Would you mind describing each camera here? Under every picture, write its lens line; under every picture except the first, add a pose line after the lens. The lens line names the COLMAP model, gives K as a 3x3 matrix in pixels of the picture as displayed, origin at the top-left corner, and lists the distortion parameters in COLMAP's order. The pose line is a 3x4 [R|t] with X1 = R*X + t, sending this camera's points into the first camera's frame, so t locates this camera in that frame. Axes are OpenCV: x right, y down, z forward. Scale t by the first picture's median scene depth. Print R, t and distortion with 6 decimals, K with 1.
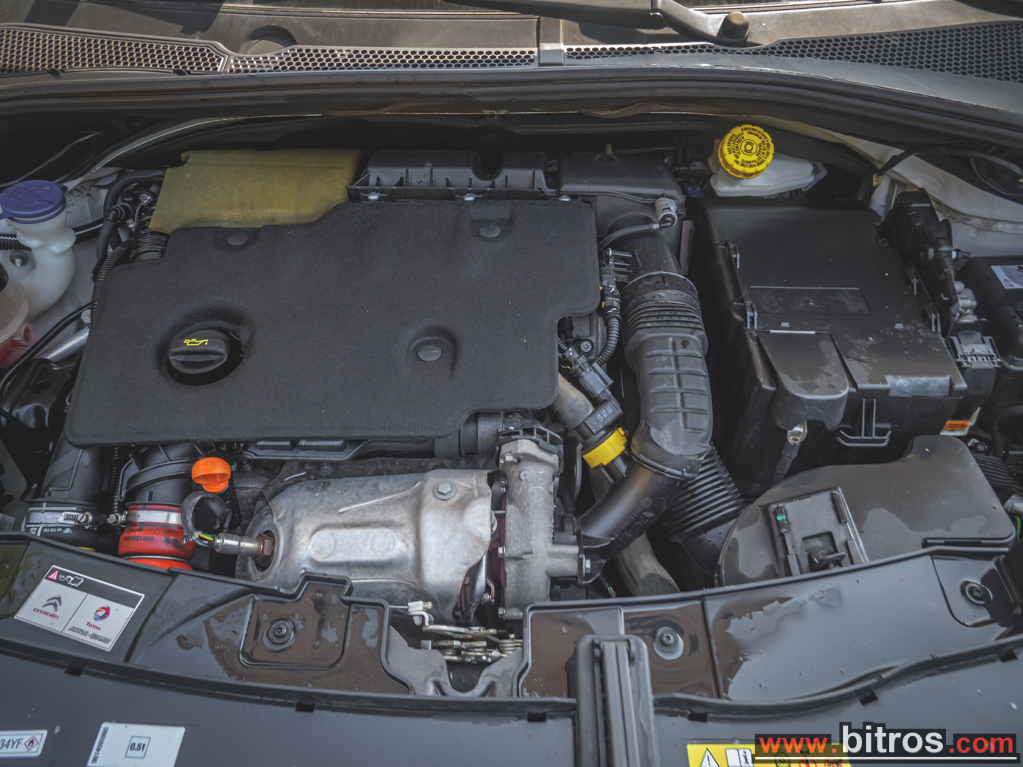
lens RADIAL K [[736.5, 0, 511.8], [0, 736.5, 381.5], [0, 0, 1]] dist [-0.054701, 0.025690]
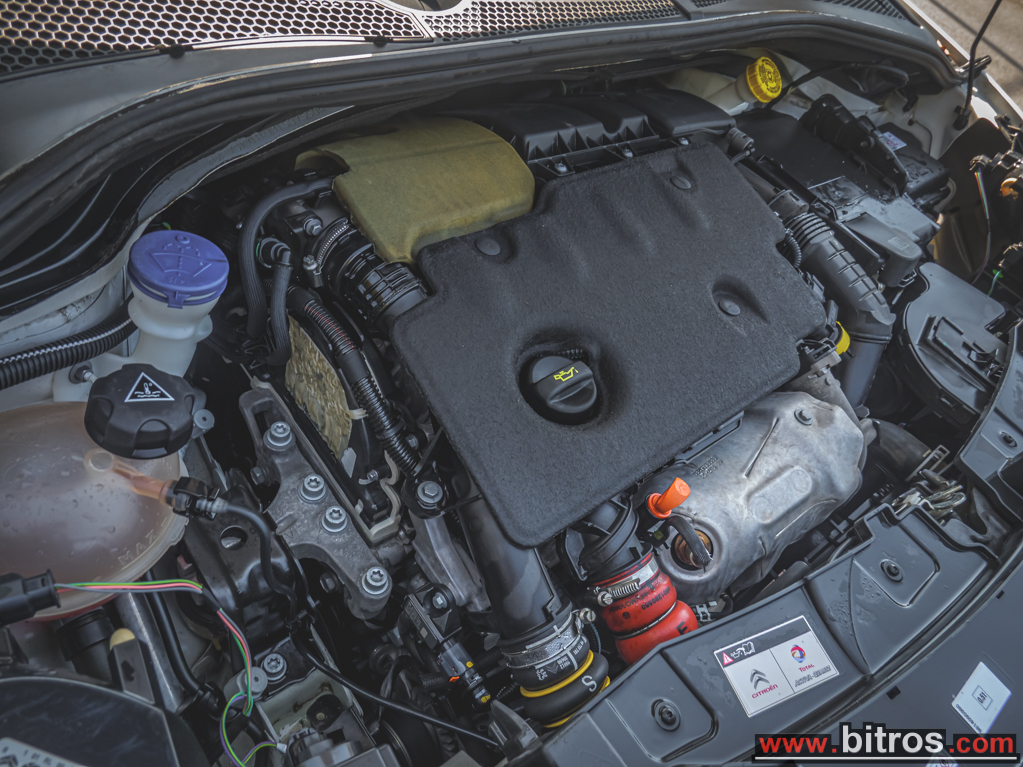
lens RADIAL K [[736.5, 0, 493.5], [0, 736.5, 372.2], [0, 0, 1]] dist [-0.054701, 0.025690]
pose [[0.728639, -0.338072, 0.595645, -1.001229], [0.265901, 0.941100, 0.208872, -0.256512], [-0.631175, 0.006191, 0.775616, 0.392285]]
